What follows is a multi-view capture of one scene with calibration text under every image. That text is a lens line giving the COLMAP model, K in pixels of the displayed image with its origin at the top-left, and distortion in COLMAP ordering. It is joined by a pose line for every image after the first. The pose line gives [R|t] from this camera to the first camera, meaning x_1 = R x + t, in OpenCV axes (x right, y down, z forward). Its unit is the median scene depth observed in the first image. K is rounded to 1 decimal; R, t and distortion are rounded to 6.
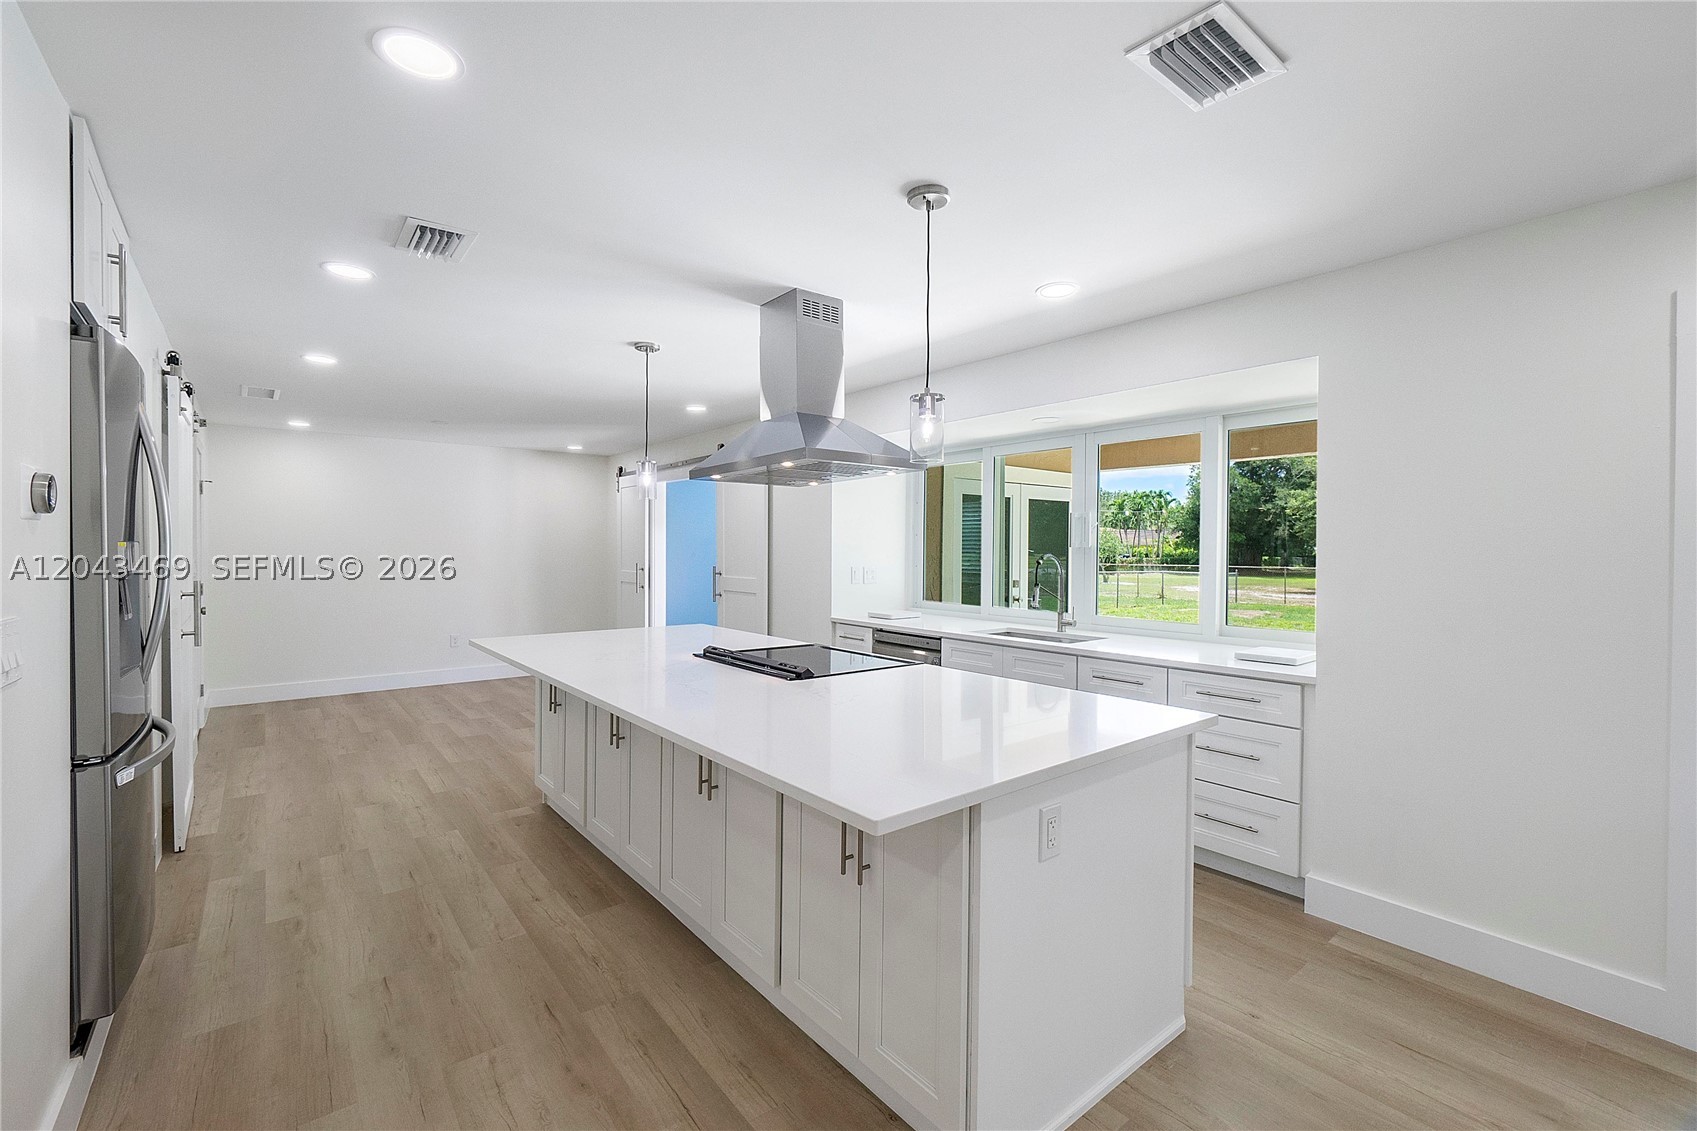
lens RADIAL K [[726.3, 0, 845.5], [0, 726.3, 561.7], [0, 0, 1]] dist [-0.003981, 0.000203]
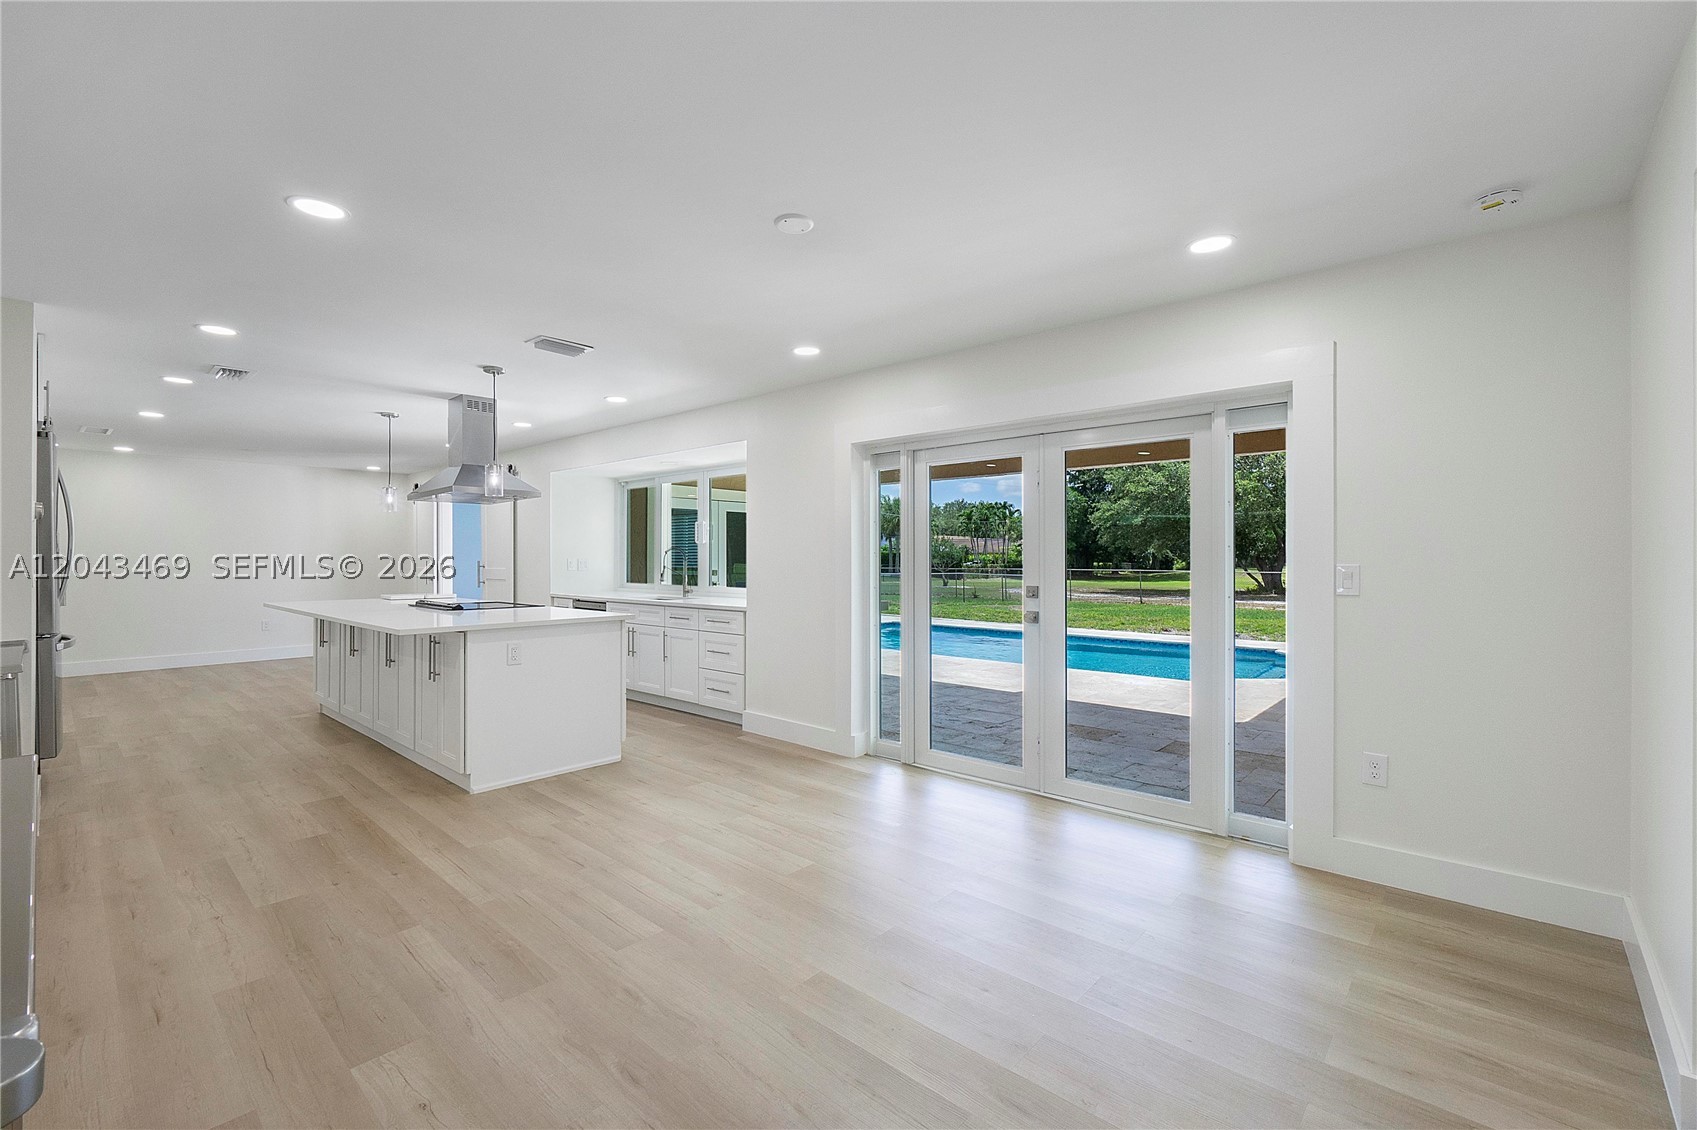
lens RADIAL K [[723.3, 0, 848.5], [0, 723.3, 565.0], [0, 0, 1]] dist [-0.006077, 0.000298]
pose [[0.986151, -0.006436, 0.165723, 0.477951], [0.007681, 0.999947, -0.006870, 0.050518], [-0.165670, 0.008048, 0.986148, -0.751642]]
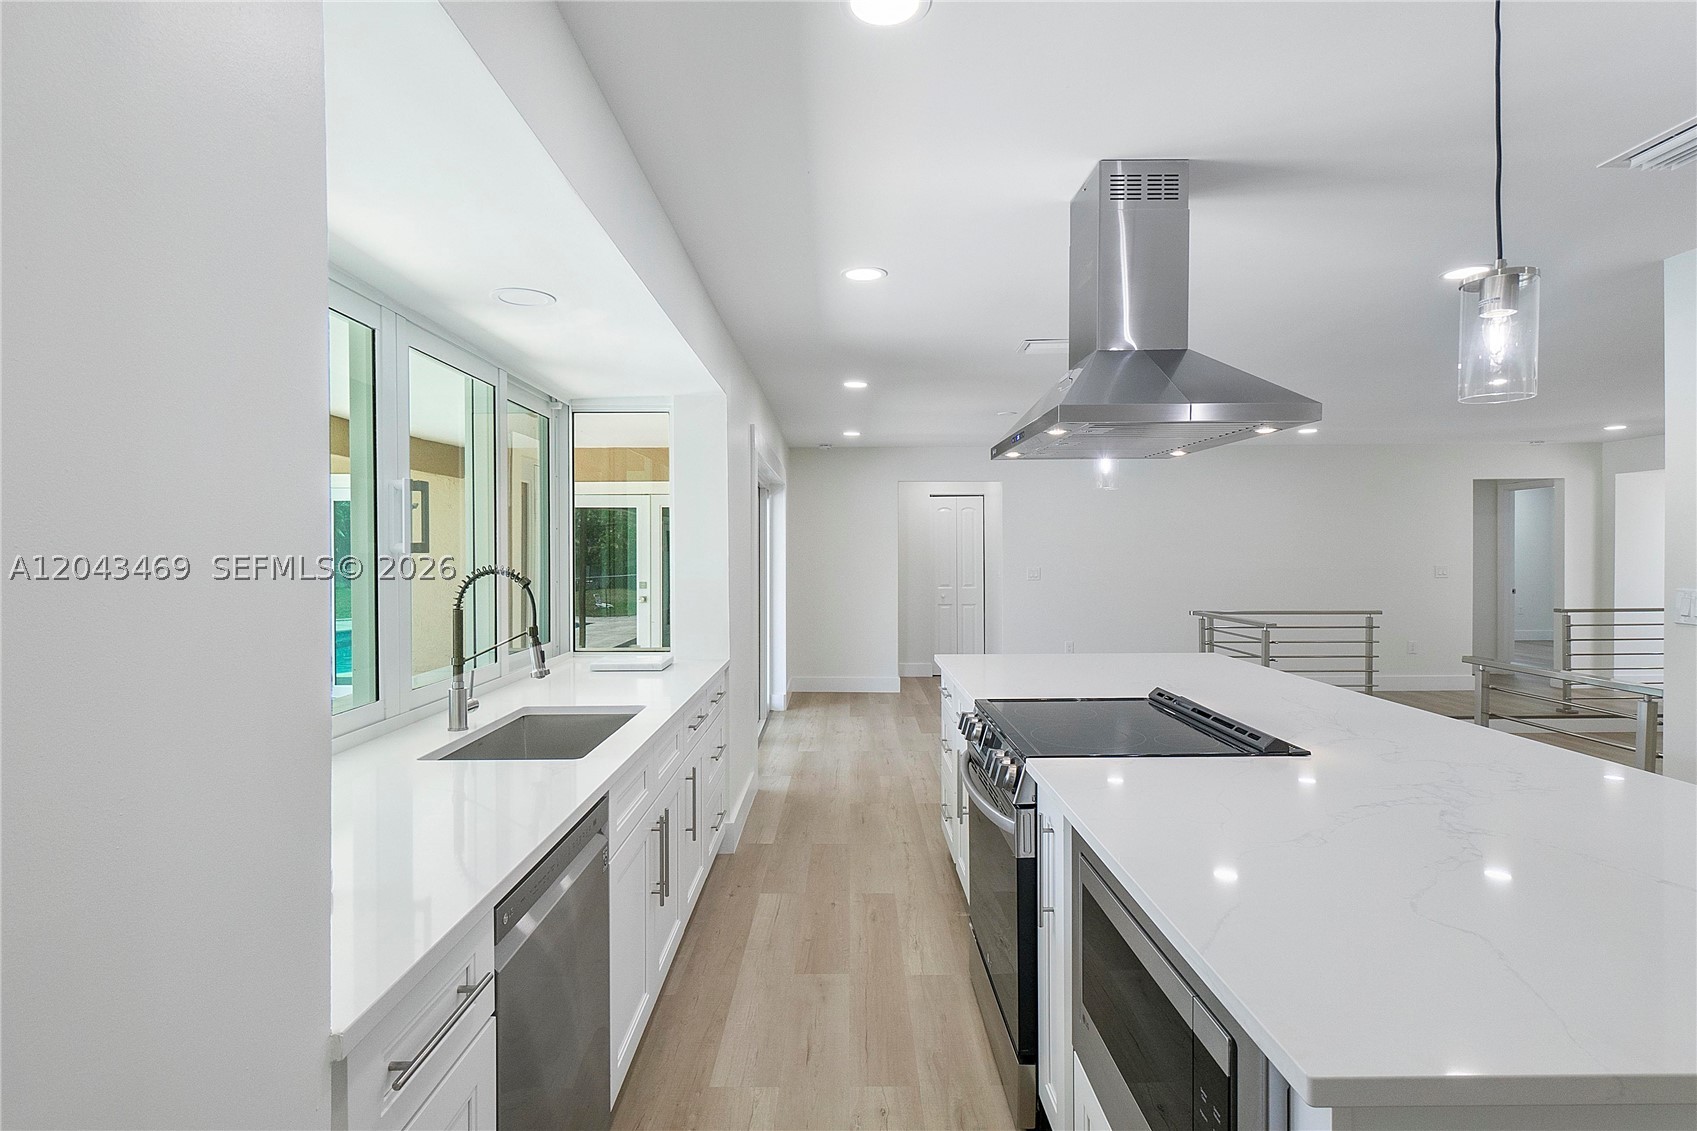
lens RADIAL K [[820.5, 0, 848.5], [0, 820.5, 565.5], [0, 0, 1]] dist [-0.026502, -0.000079]
pose [[-0.780694, -0.012260, 0.624793, -0.296424], [0.010183, 0.999425, 0.032336, -0.033689], [-0.624830, 0.031607, -0.780121, 1.556007]]
